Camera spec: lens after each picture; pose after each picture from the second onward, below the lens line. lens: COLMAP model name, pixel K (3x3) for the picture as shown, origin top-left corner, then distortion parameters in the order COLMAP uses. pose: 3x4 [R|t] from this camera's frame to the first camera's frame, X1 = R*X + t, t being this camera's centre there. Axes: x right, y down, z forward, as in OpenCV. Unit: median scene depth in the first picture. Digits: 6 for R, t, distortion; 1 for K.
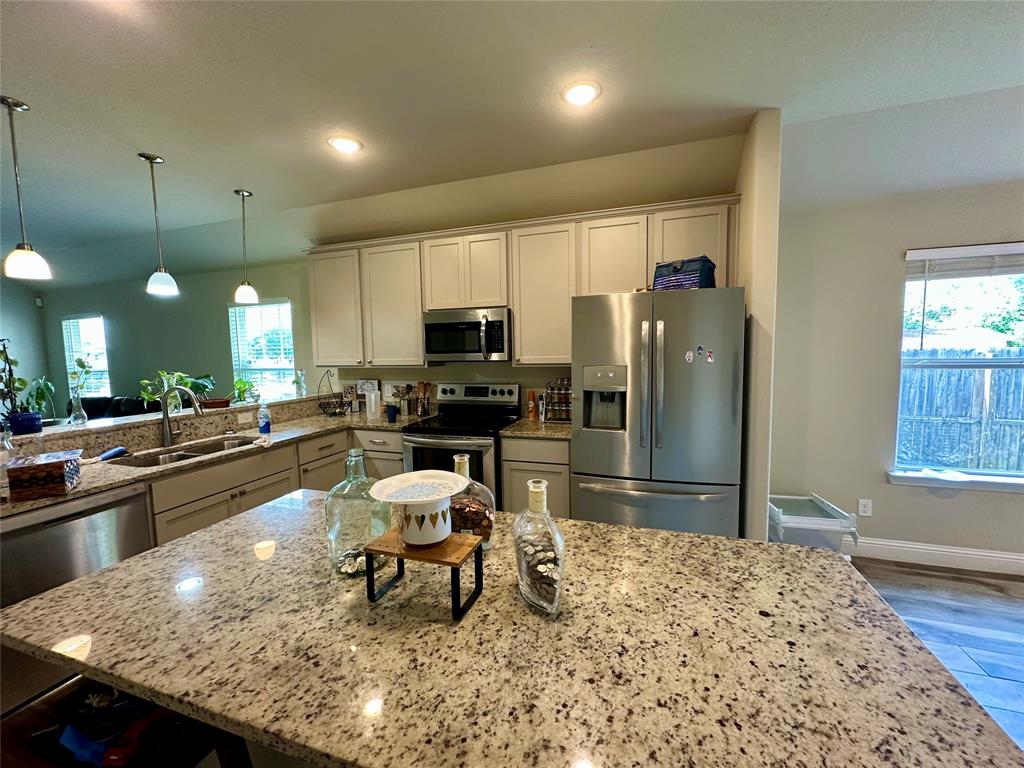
lens RADIAL K [[409.2, 0, 512.0], [0, 409.2, 384.0], [0, 0, 1]] dist [-0.003916, 0.001029]
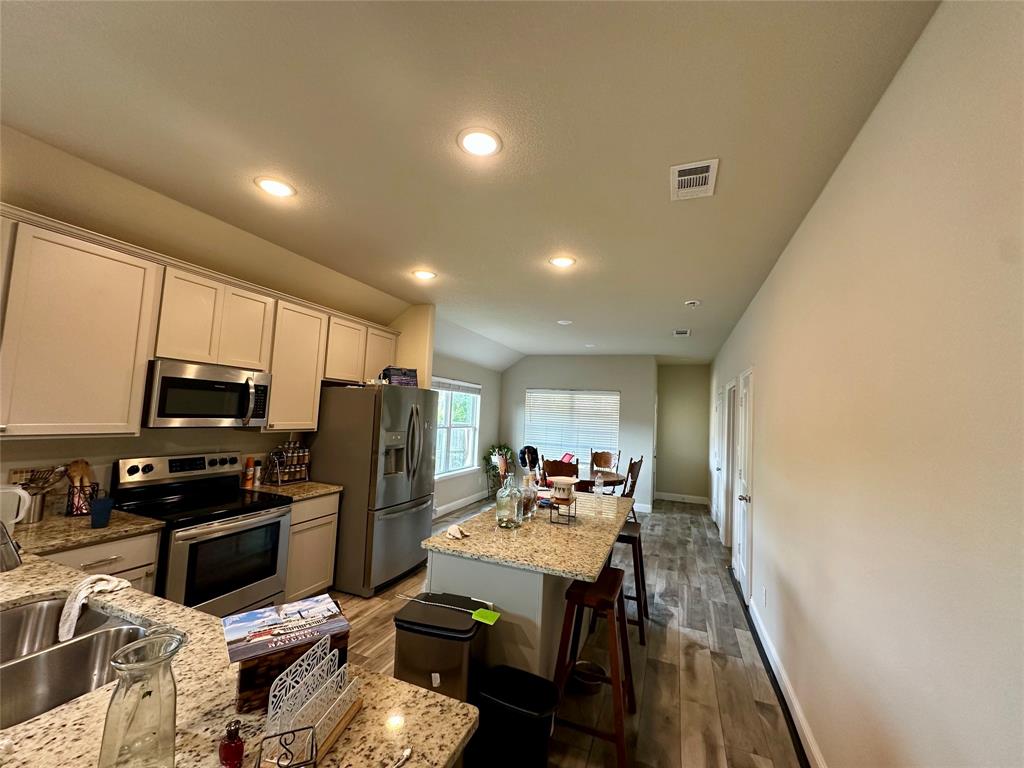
lens RADIAL K [[409.2, 0, 512.0], [0, 409.2, 384.0], [0, 0, 1]] dist [-0.003916, 0.001029]
pose [[0.049906, 0.092247, 0.994485, -1.102028], [0.031913, 0.995070, -0.093902, -0.054807], [-0.998244, 0.036423, 0.046716, 0.415179]]
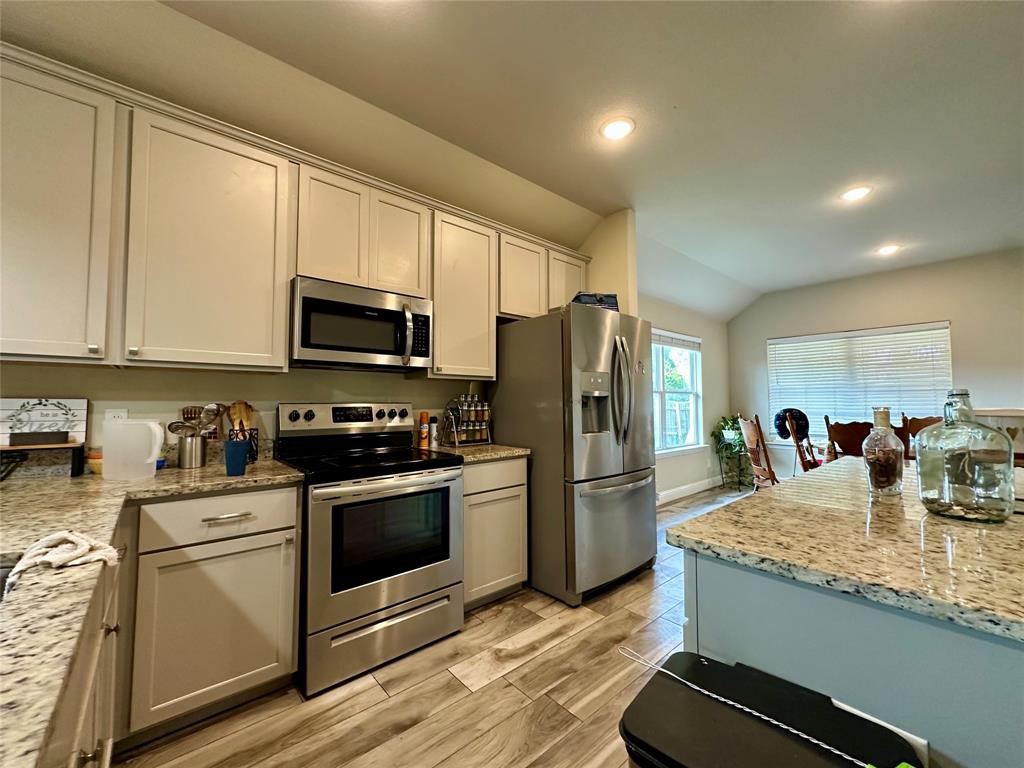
lens RADIAL K [[409.2, 0, 512.0], [0, 409.2, 384.0], [0, 0, 1]] dist [-0.003916, 0.001029]
pose [[0.504724, 0.056210, 0.861449, -0.681494], [0.064492, 0.992634, -0.102556, 0.069484], [-0.860869, 0.107318, 0.497381, 0.560826]]
